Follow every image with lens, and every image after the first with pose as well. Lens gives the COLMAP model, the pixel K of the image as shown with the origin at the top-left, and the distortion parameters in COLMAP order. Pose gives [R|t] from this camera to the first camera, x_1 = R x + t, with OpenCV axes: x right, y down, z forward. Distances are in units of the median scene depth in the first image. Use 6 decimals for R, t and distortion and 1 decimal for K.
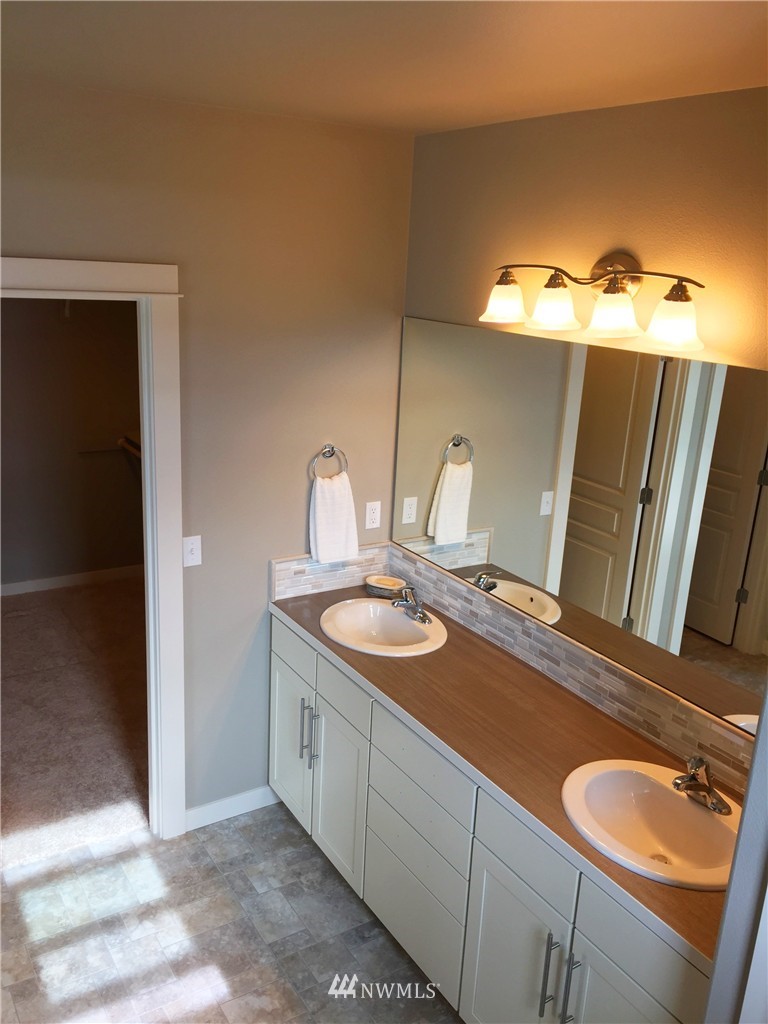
lens RADIAL K [[869.7, 0, 382.2], [0, 869.7, 511.6], [0, 0, 1]] dist [0.013566, 0.002692]
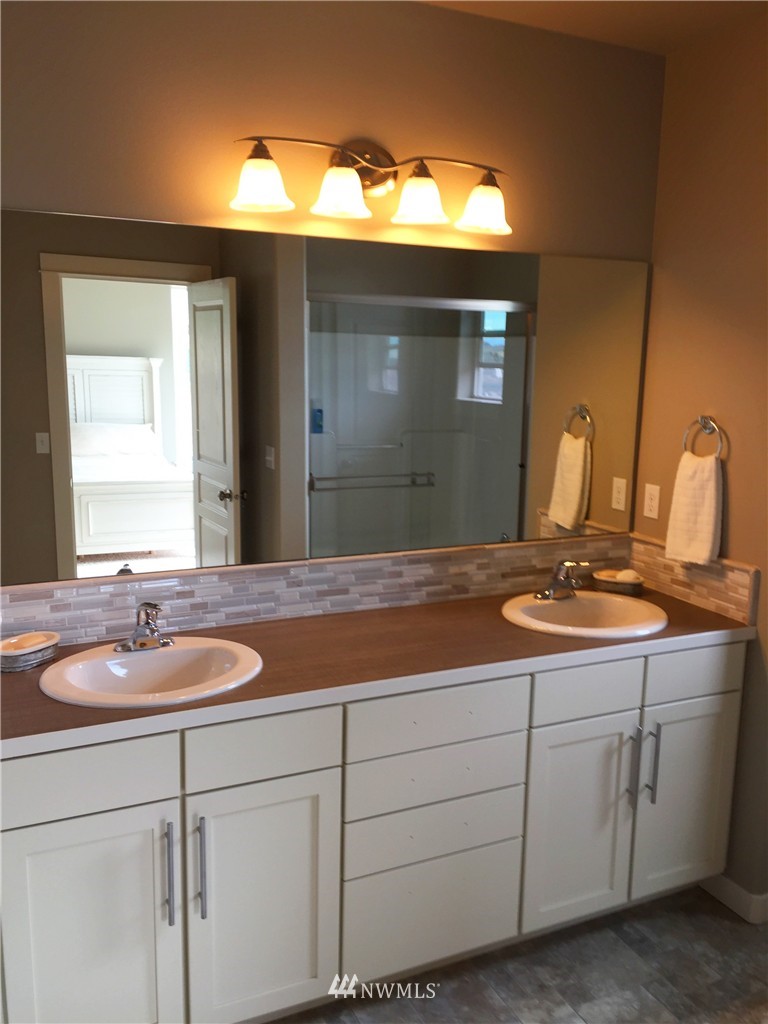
lens RADIAL K [[869.7, 0, 383.8], [0, 869.7, 513.5], [0, 0, 1]] dist [0.013566, 0.002692]
pose [[0.131251, -0.240527, 0.961728, -0.660154], [0.258889, 0.944772, 0.200954, -0.079720], [-0.956948, 0.222605, 0.186272, 0.764387]]
